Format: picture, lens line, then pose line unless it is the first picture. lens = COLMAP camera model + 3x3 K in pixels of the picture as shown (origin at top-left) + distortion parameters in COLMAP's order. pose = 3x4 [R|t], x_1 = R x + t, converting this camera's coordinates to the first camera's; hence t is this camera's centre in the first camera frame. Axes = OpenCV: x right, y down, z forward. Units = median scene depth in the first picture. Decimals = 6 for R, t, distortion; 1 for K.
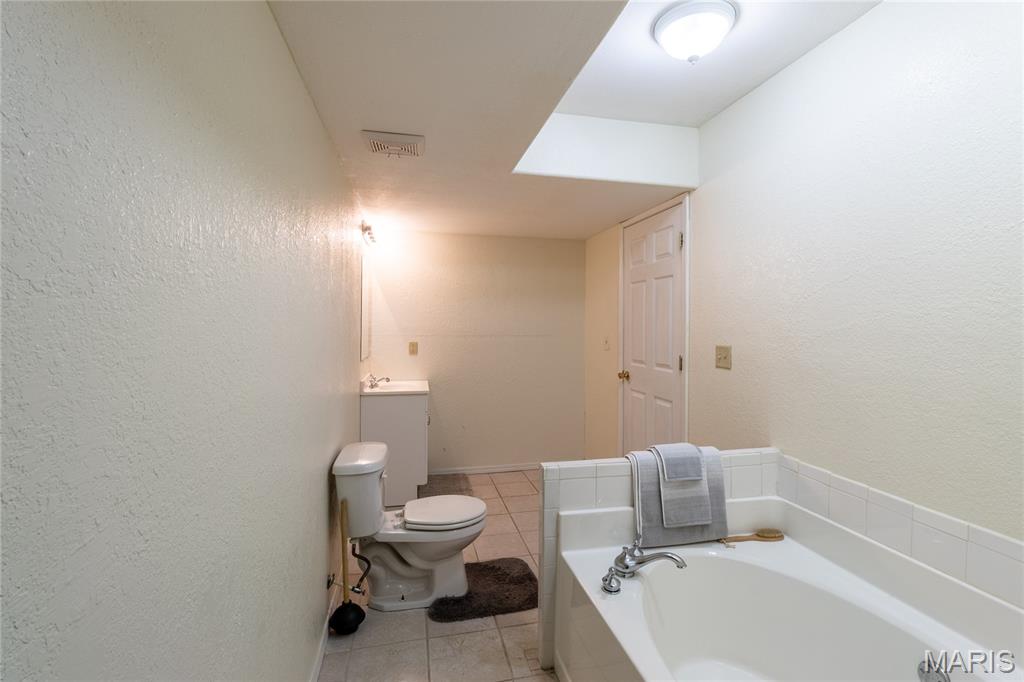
lens RADIAL K [[479.1, 0, 519.9], [0, 479.1, 326.6], [0, 0, 1]] dist [0.002094, 0.000631]
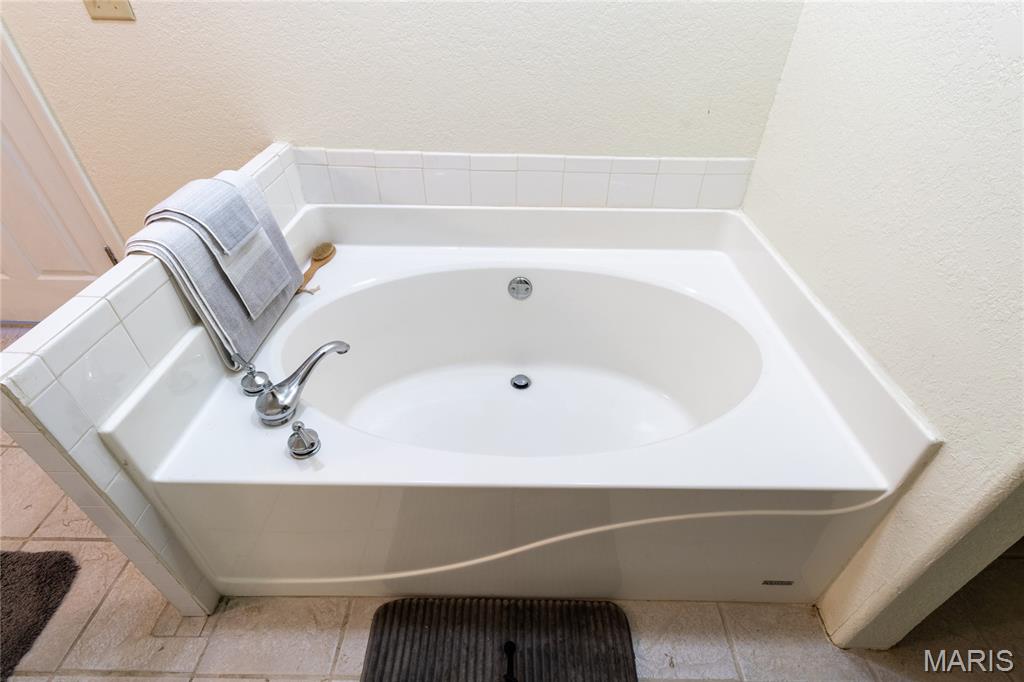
lens RADIAL K [[479.1, 0, 519.9], [0, 479.1, 326.6], [0, 0, 1]] dist [0.002094, 0.000631]
pose [[0.240786, -0.598805, 0.763842, -0.104398], [-0.004436, 0.786310, 0.617816, 0.028222], [-0.970568, -0.152150, 0.186676, 0.526922]]
